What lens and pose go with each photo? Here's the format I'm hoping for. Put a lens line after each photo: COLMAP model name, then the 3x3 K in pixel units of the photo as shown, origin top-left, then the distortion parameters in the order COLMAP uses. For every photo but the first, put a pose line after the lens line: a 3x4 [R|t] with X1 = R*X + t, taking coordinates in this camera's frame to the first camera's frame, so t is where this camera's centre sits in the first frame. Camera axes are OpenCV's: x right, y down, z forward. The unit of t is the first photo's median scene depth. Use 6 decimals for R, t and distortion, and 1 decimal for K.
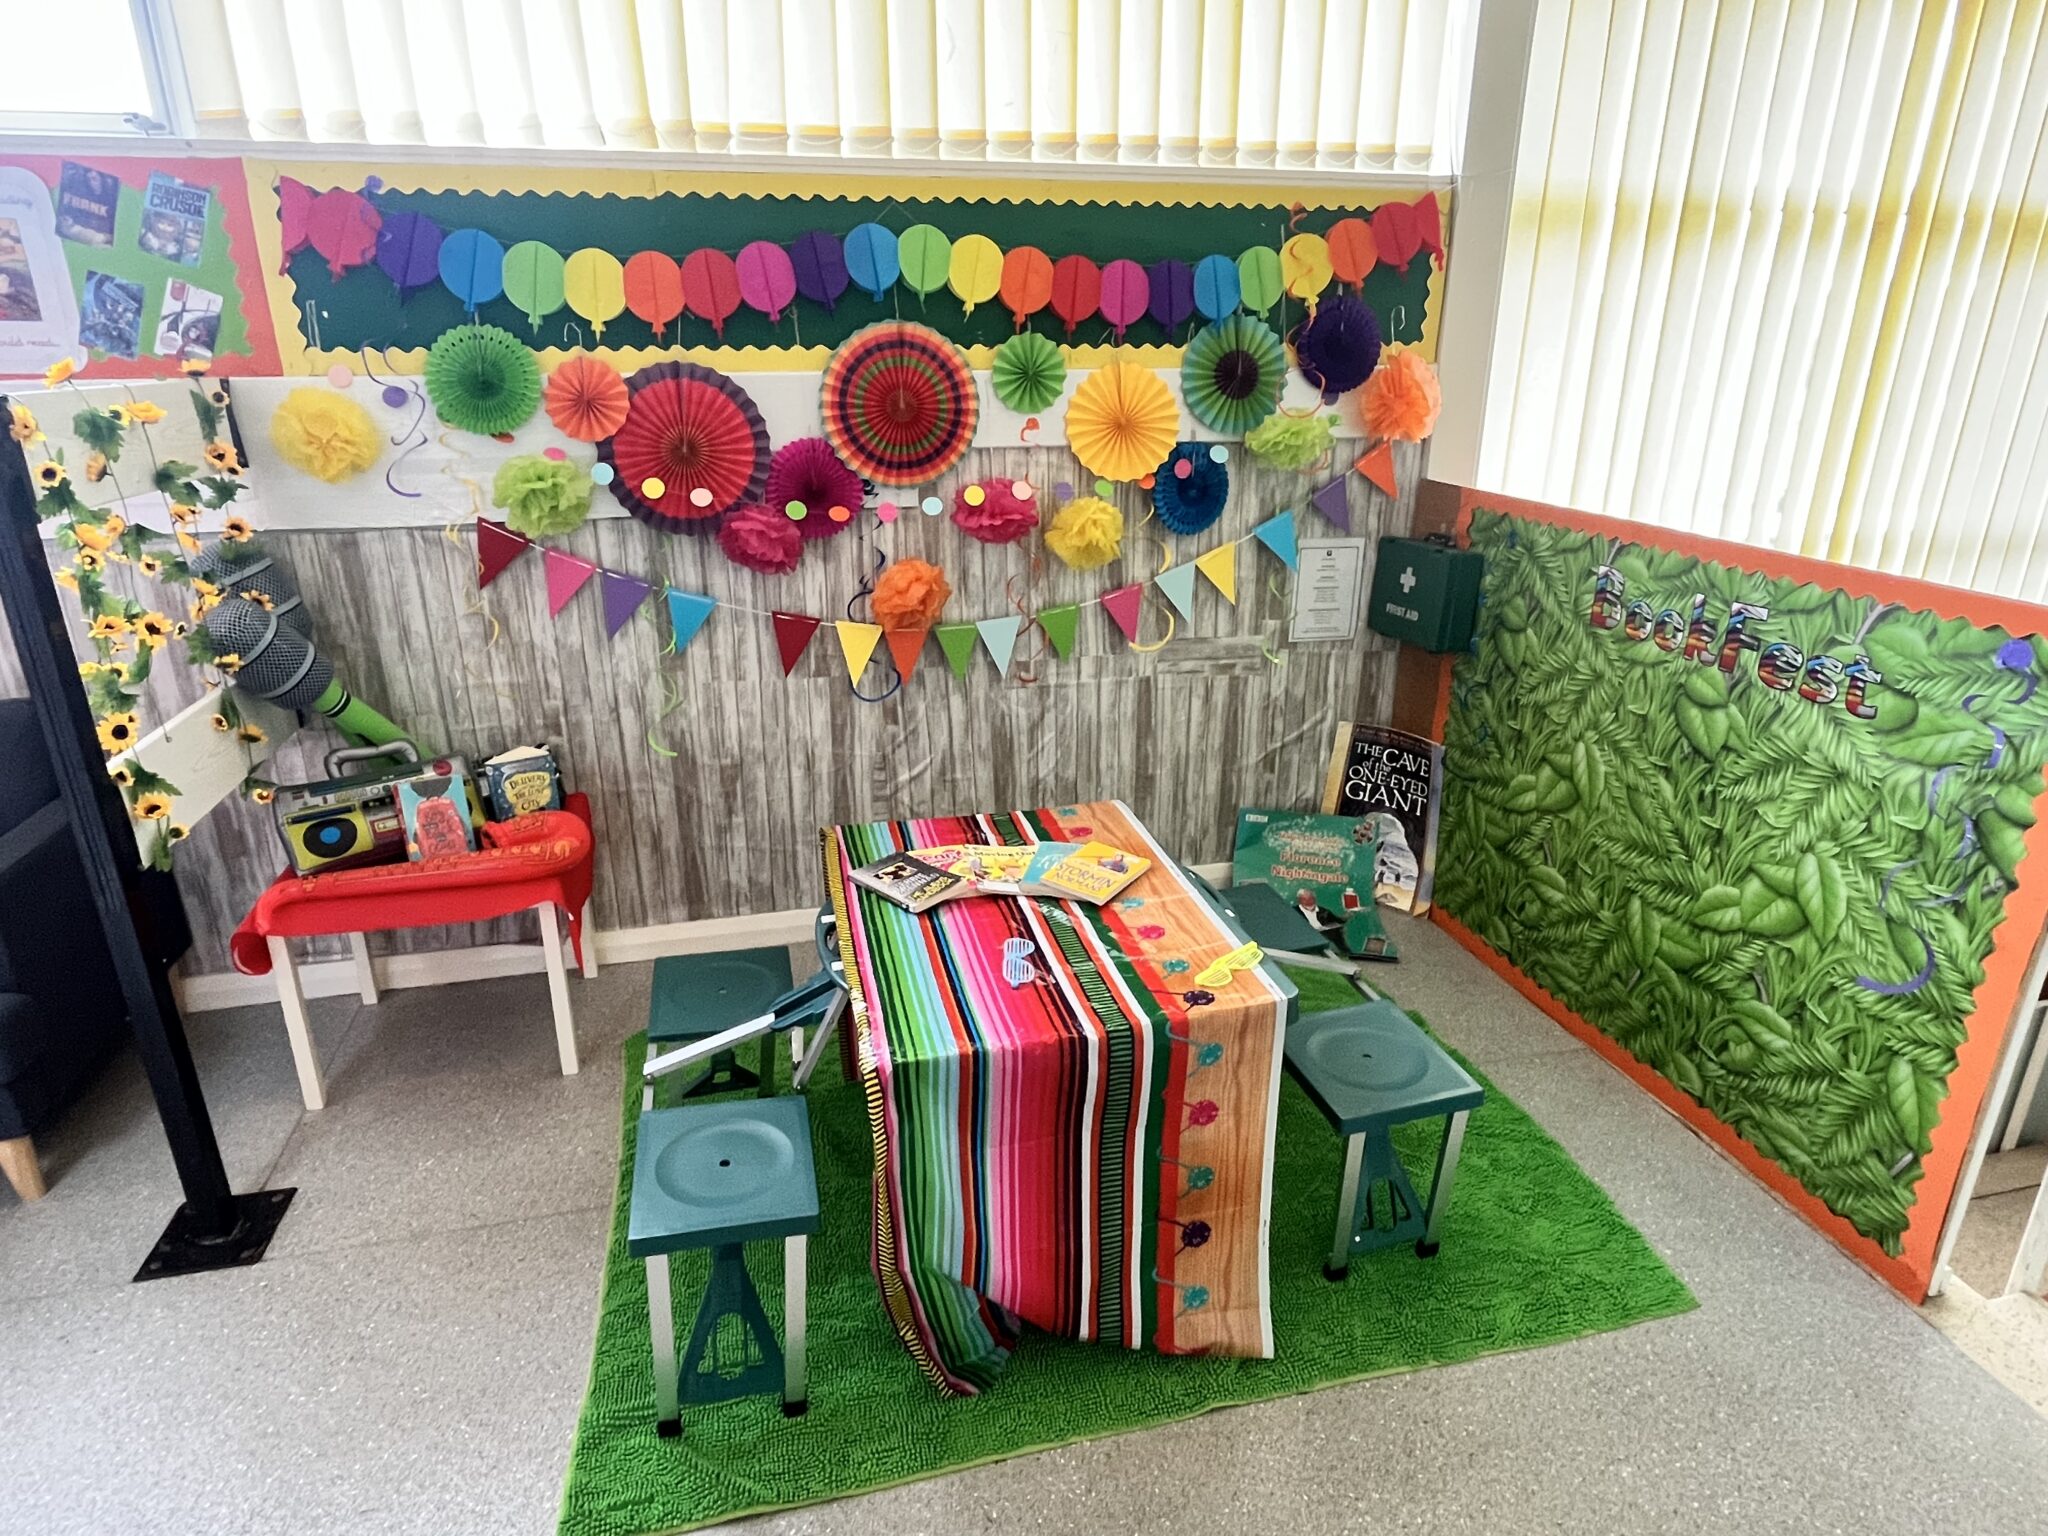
lens RADIAL K [[1160.1, 0, 1022.6], [0, 1160.1, 755.0], [0, 0, 1]] dist [-0.001881, -0.000838]
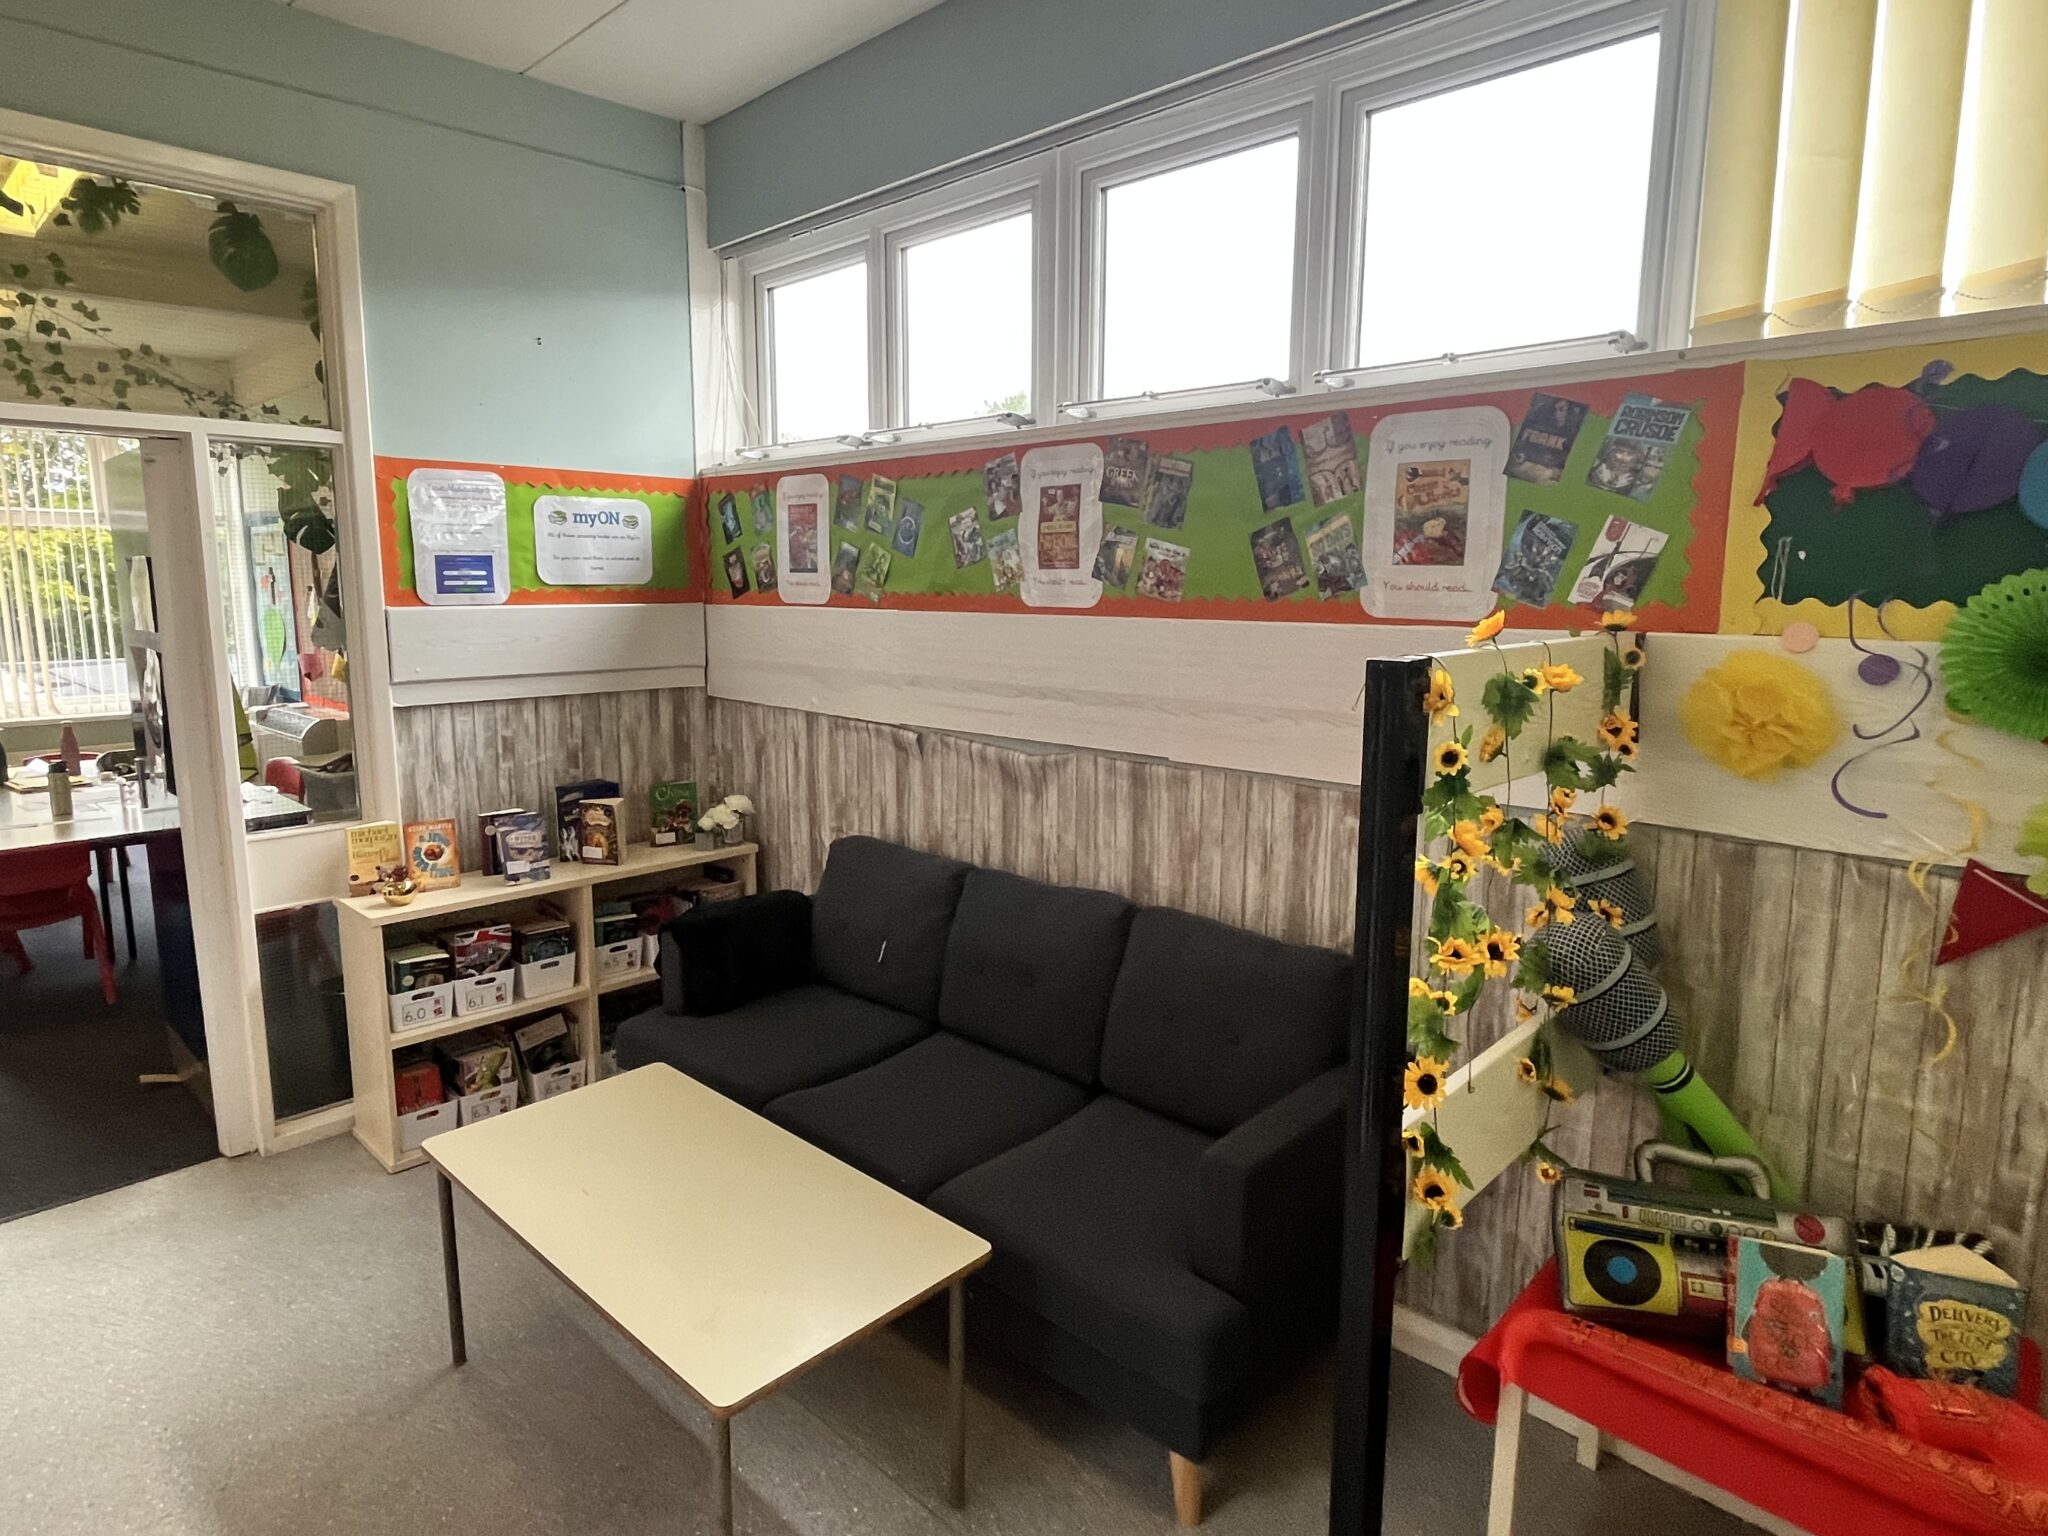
lens RADIAL K [[1160.1, 0, 1028.6], [0, 1160.1, 757.9], [0, 0, 1]] dist [-0.001881, -0.000838]
pose [[0.553173, 0.131580, -0.822610, -0.262099], [-0.282668, 0.958513, -0.036765, -0.097994], [0.783645, 0.252863, 0.567417, 0.249099]]
